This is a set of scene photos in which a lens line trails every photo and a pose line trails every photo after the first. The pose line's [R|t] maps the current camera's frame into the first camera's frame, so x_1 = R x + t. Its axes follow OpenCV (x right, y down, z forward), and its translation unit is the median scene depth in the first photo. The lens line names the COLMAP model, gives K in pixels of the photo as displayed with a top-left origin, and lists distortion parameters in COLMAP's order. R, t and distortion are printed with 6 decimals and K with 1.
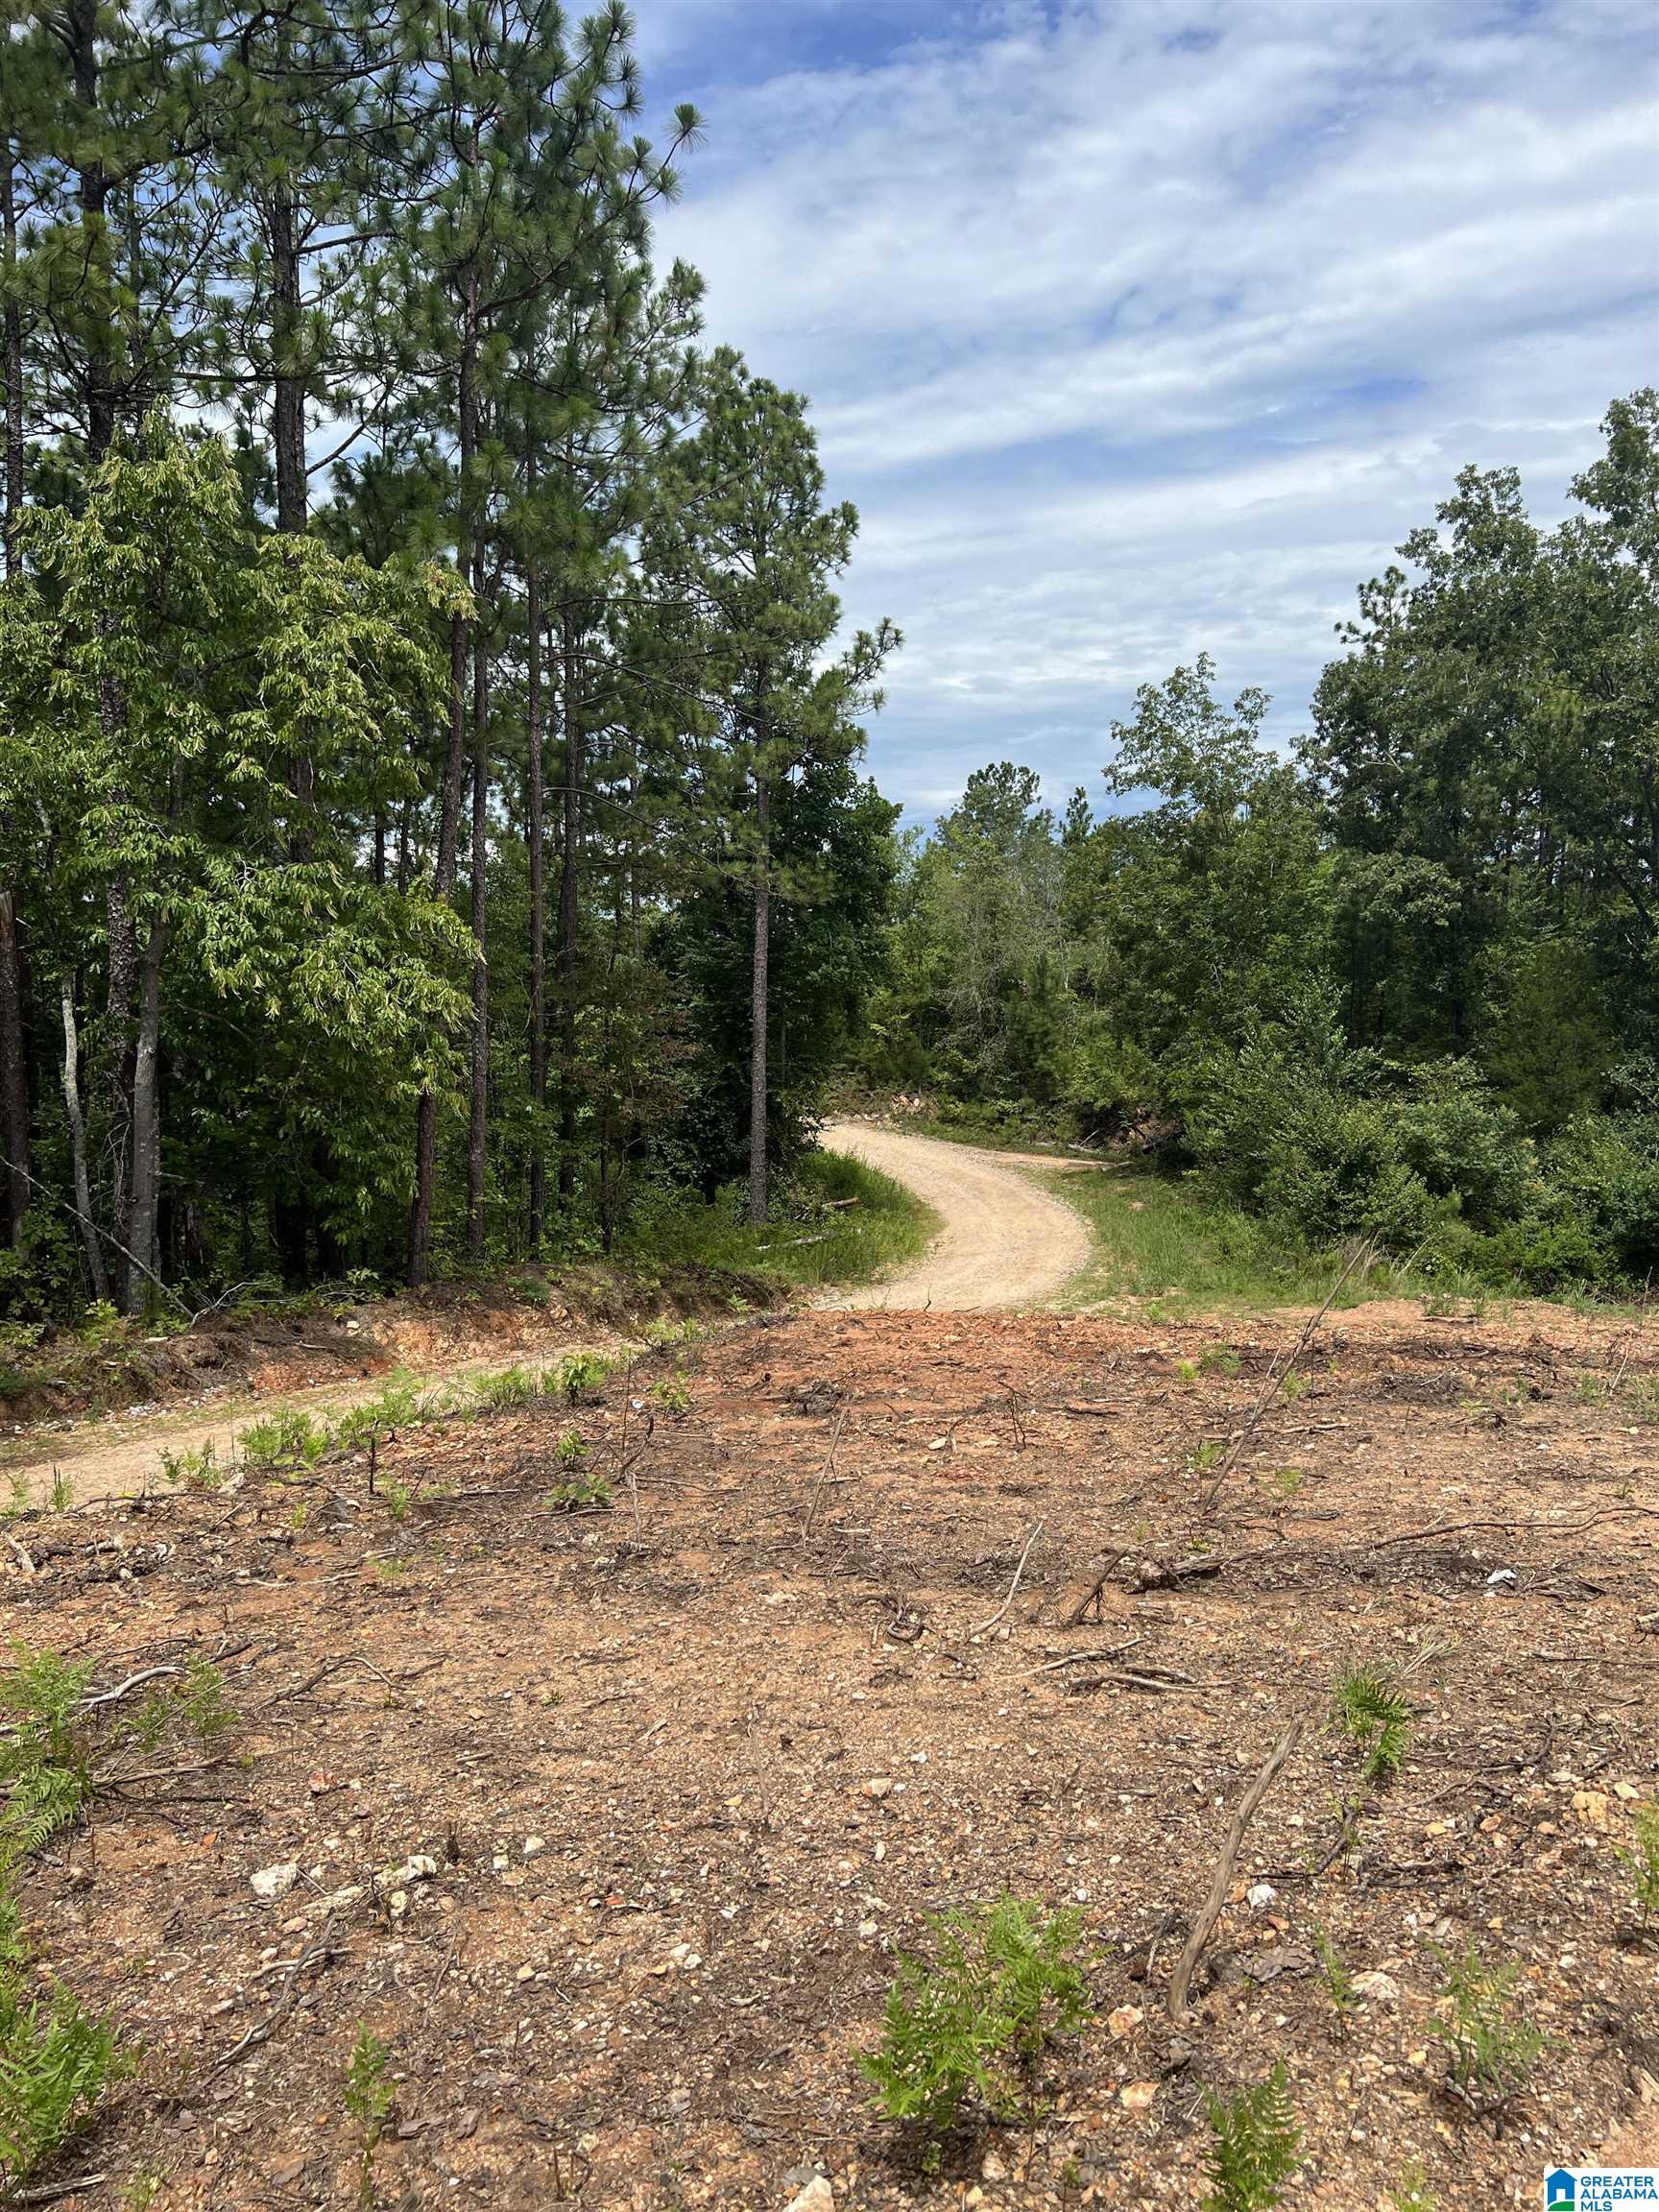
lens RADIAL K [[1661.3, 0, 865.1], [0, 1661.3, 1127.5], [0, 0, 1]] dist [0.059285, -0.067448]
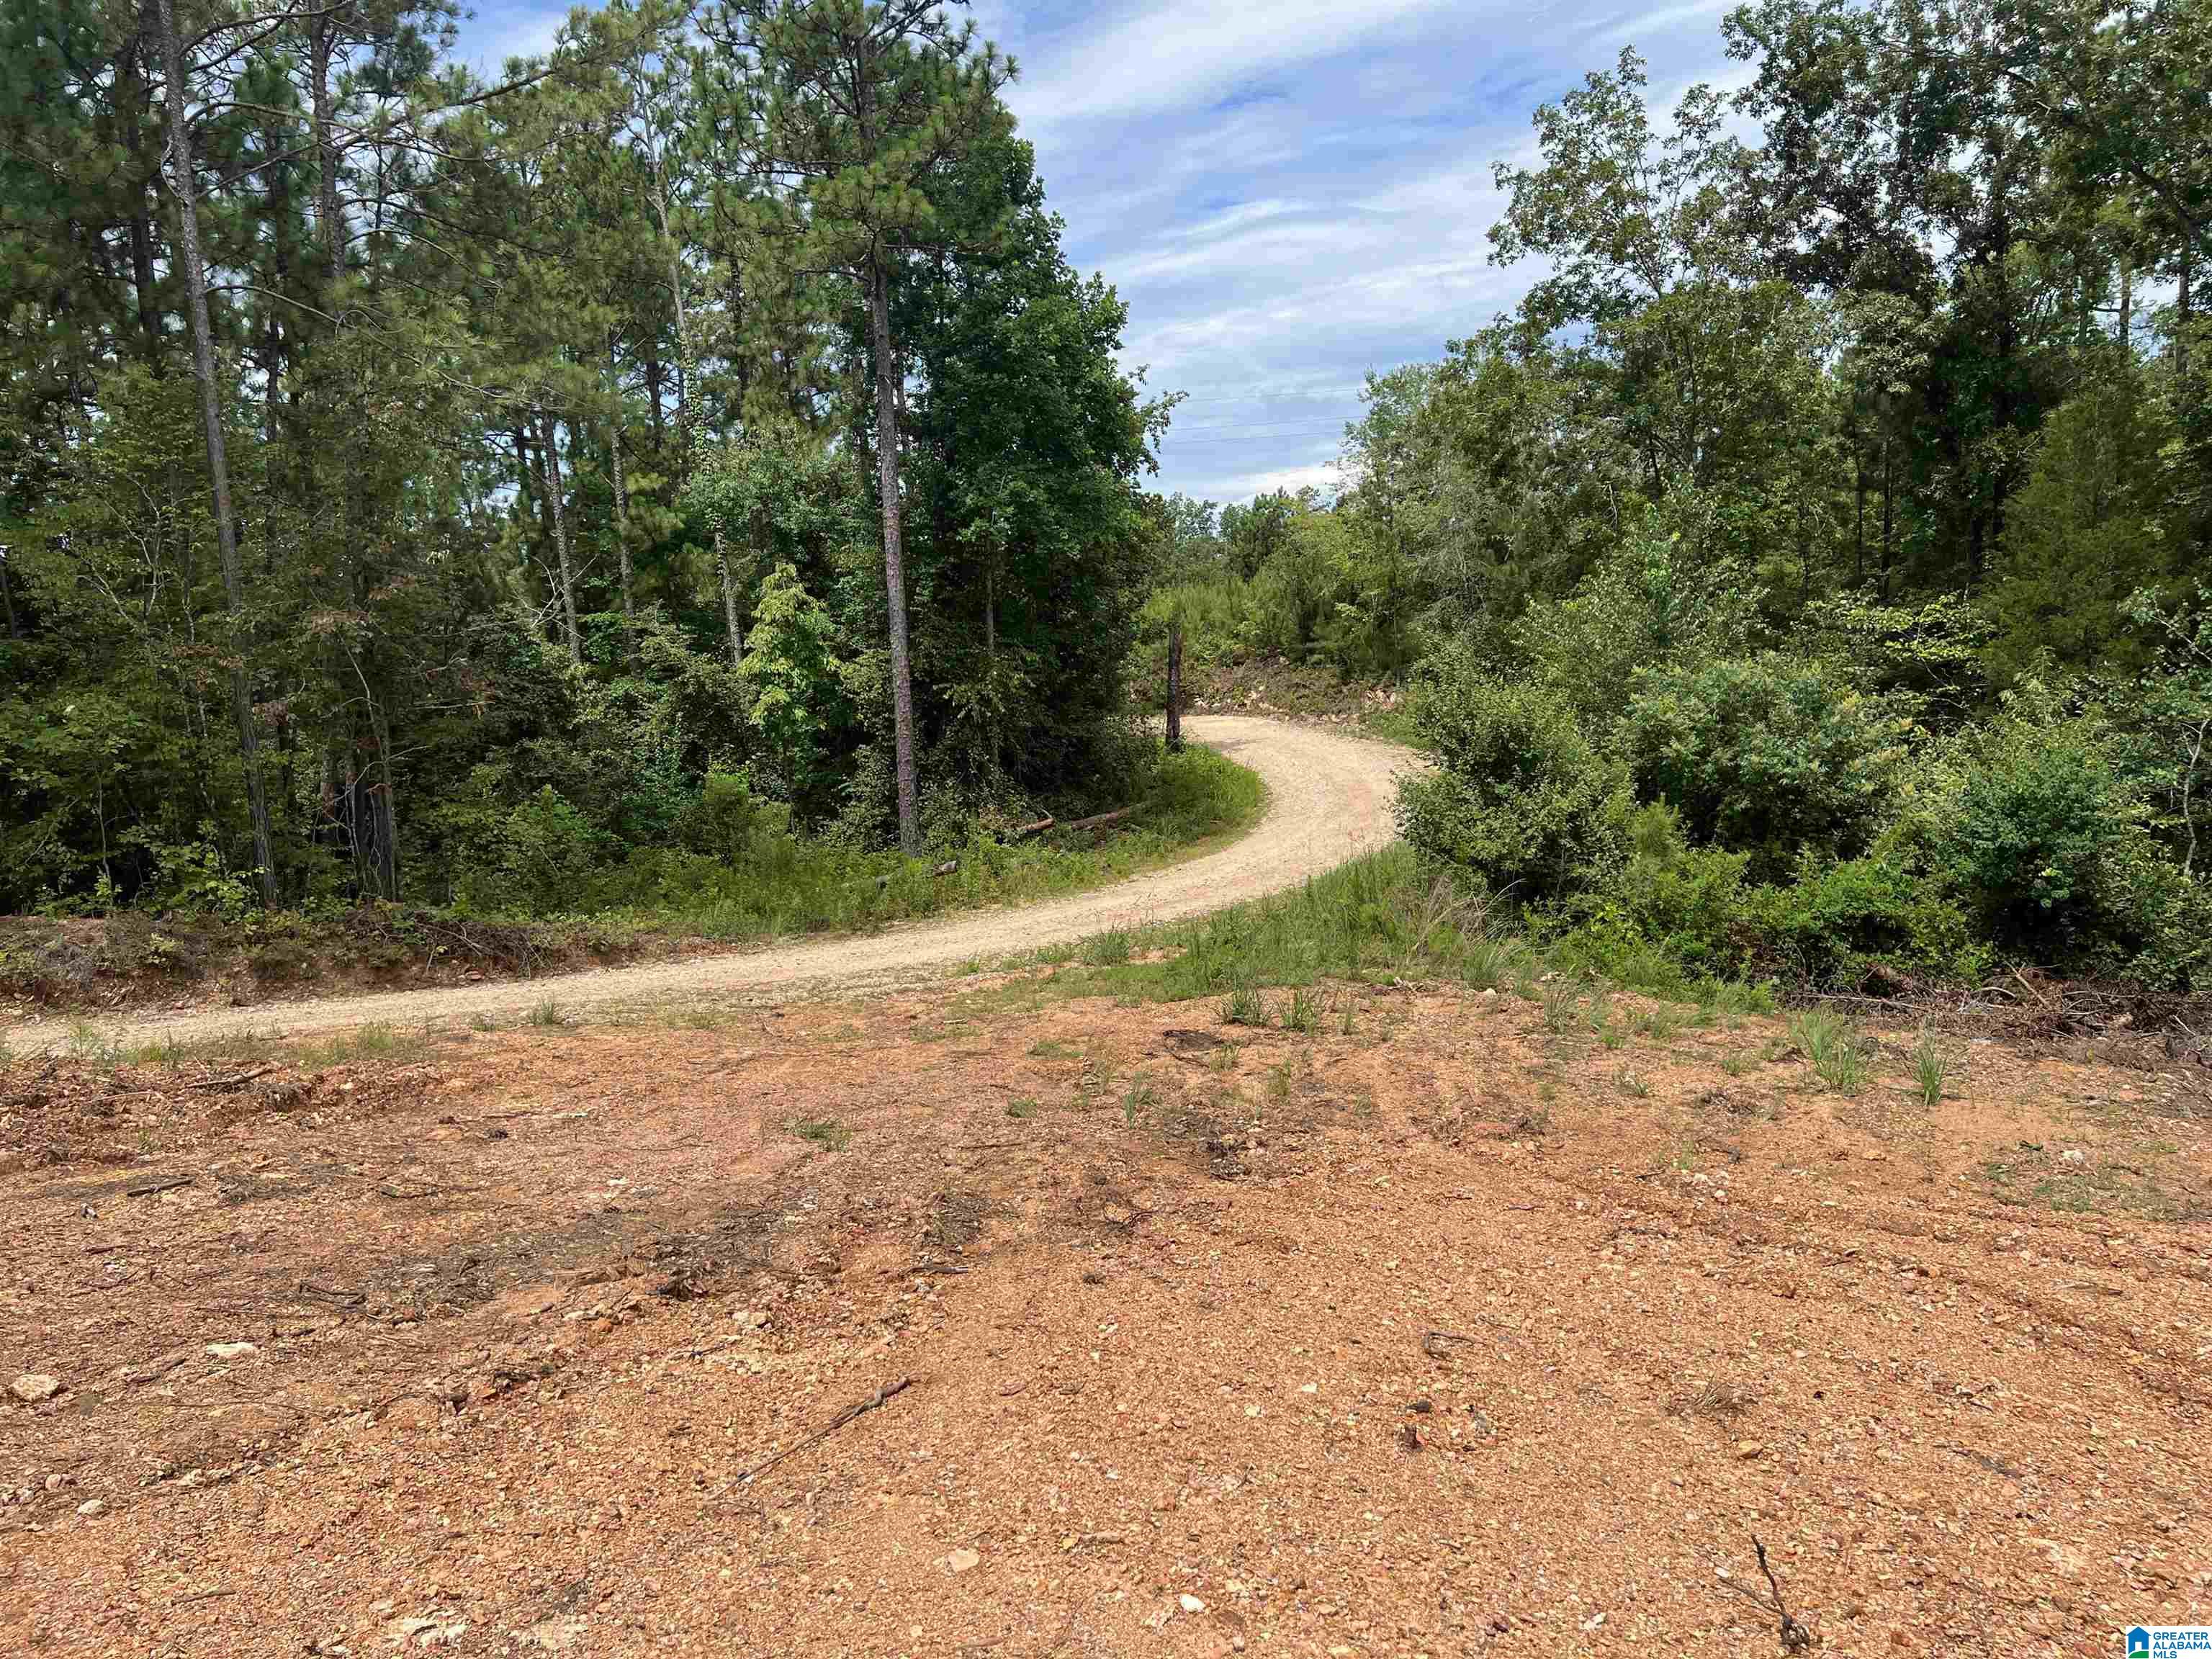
lens RADIAL K [[1661.3, 0, 1072.4], [0, 1661.3, 835.2], [0, 0, 1]] dist [0.059285, -0.067448]
pose [[0.922210, 0.002486, -0.386681, 0.337585], [0.018622, 0.998534, 0.050832, 0.012543], [0.386241, -0.054078, 0.920811, 0.300615]]
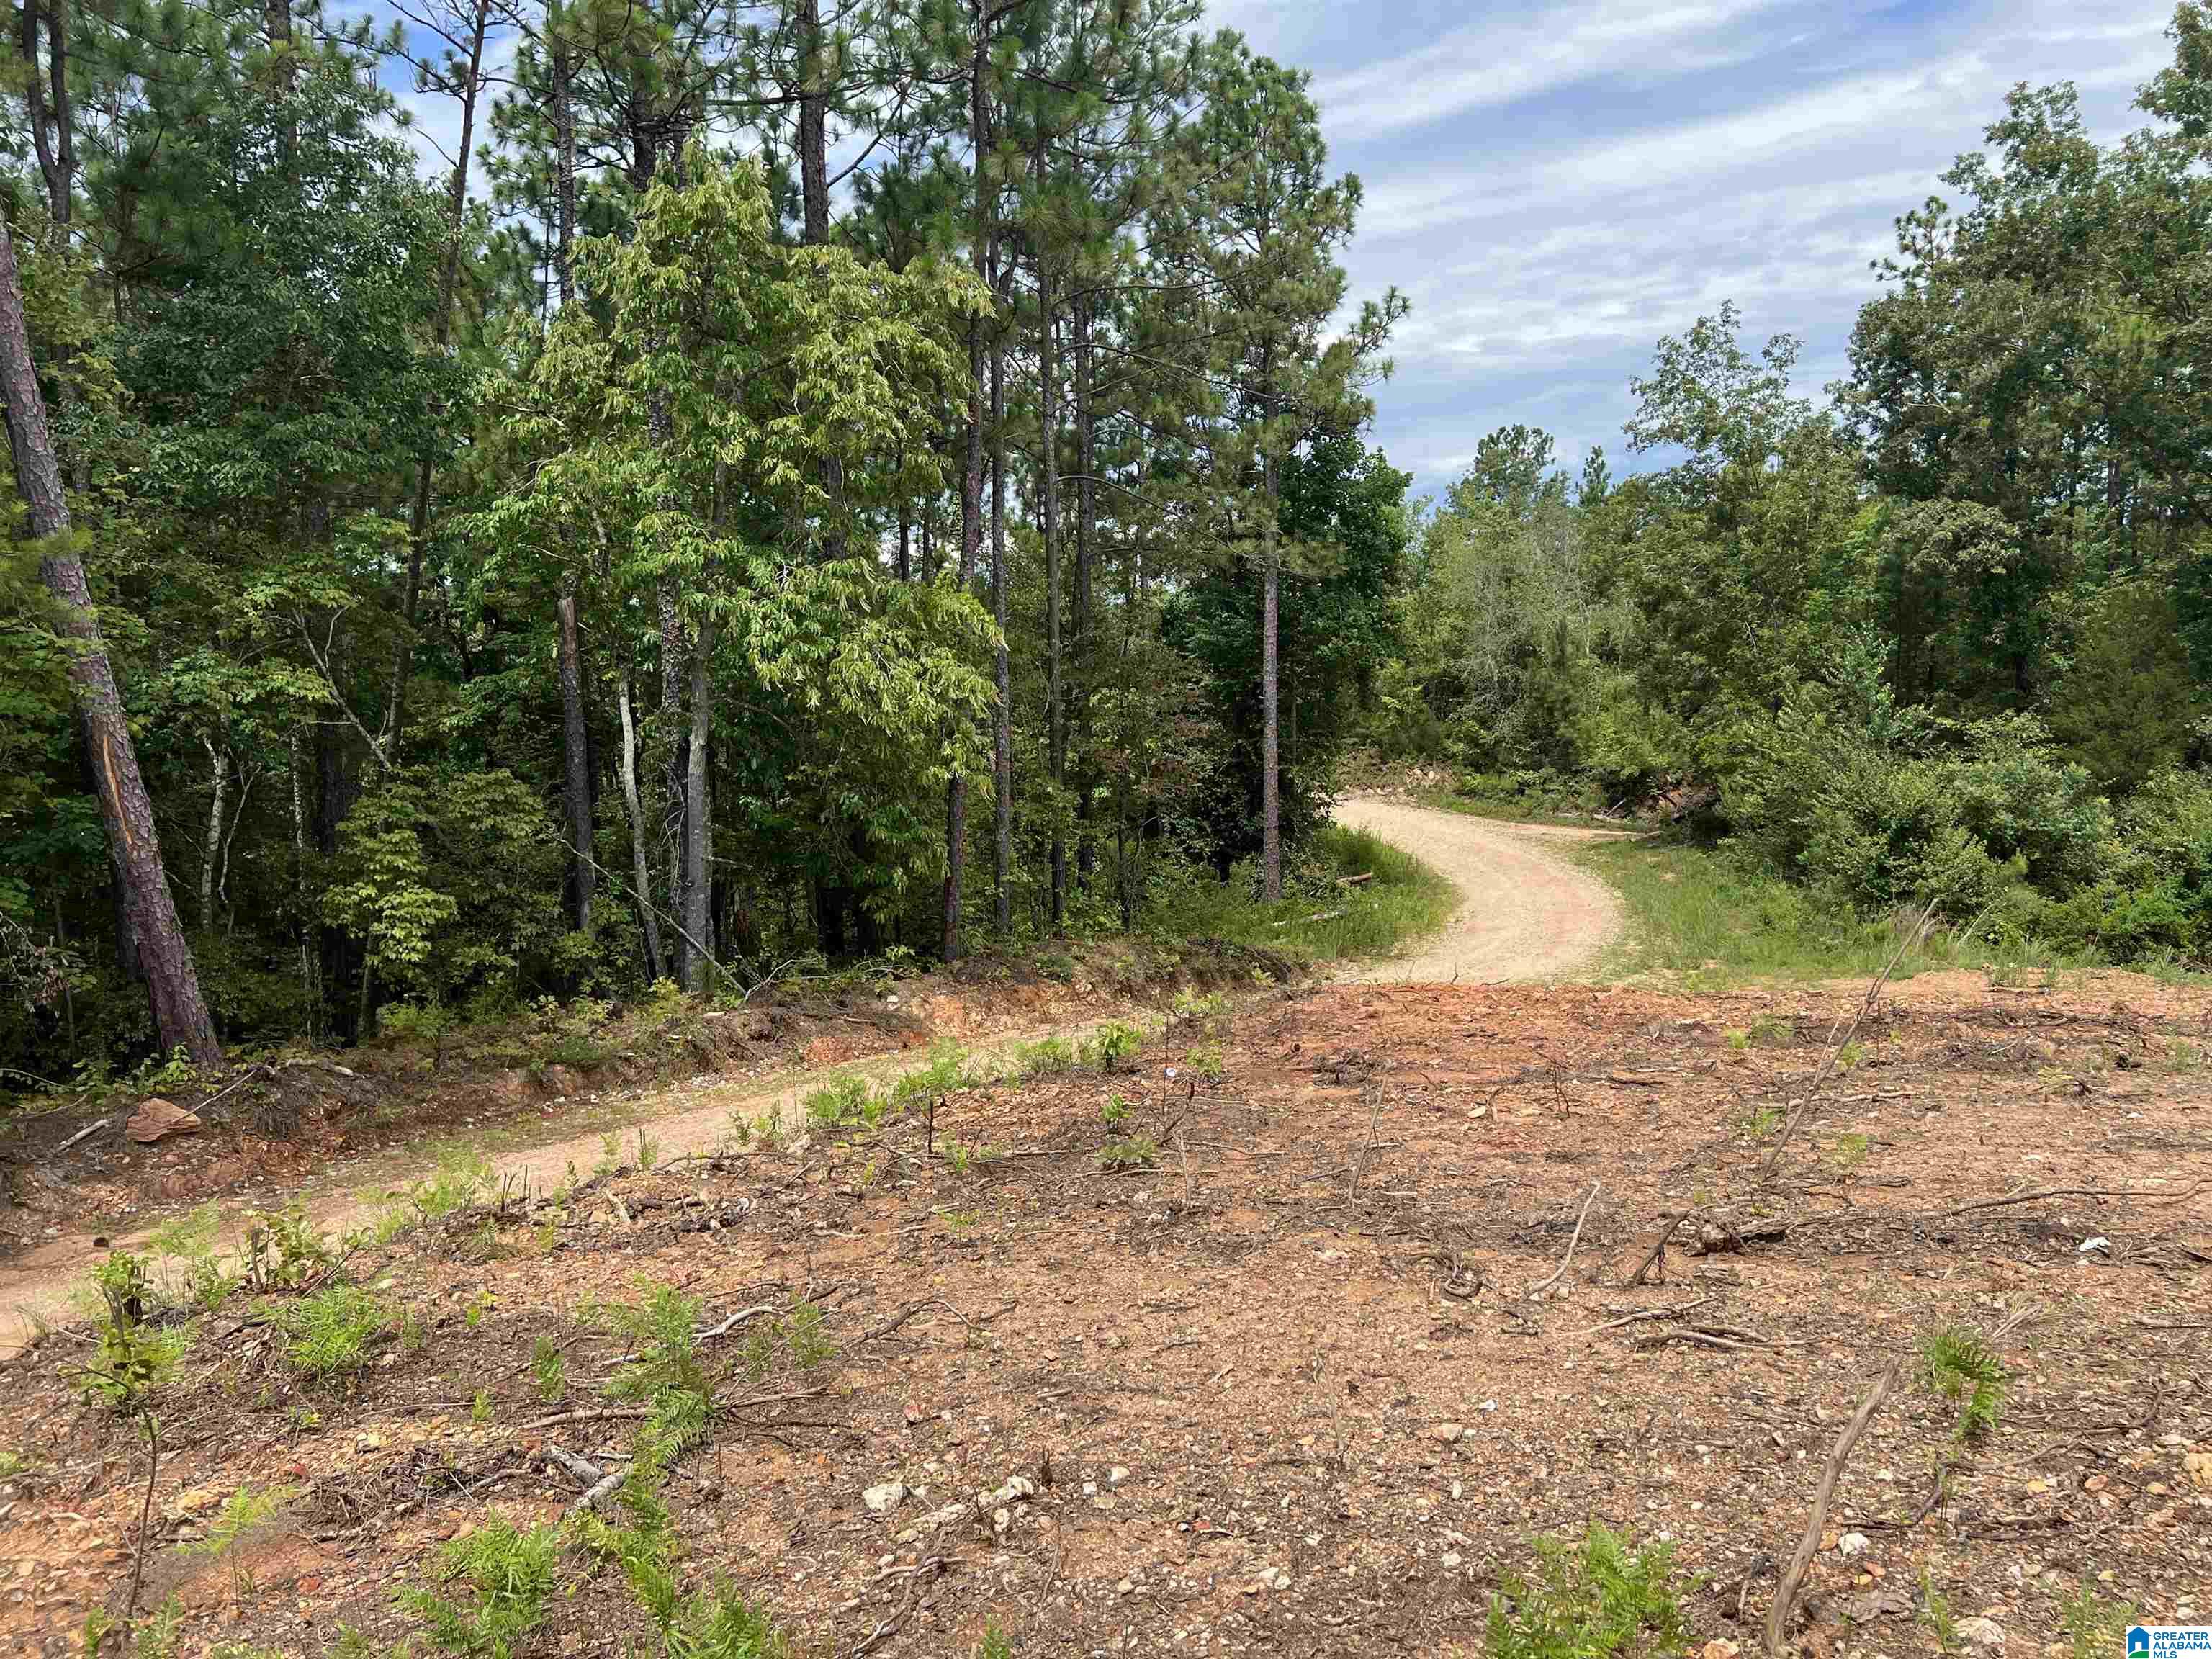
lens RADIAL K [[1661.3, 0, 1132.1], [0, 1661.3, 812.1], [0, 0, 1]] dist [0.059285, -0.067448]
pose [[0.989327, -0.020485, -0.144266, -0.003859], [0.021038, 0.999776, 0.002302, 0.001142], [0.144187, -0.005313, 0.989536, -0.005671]]
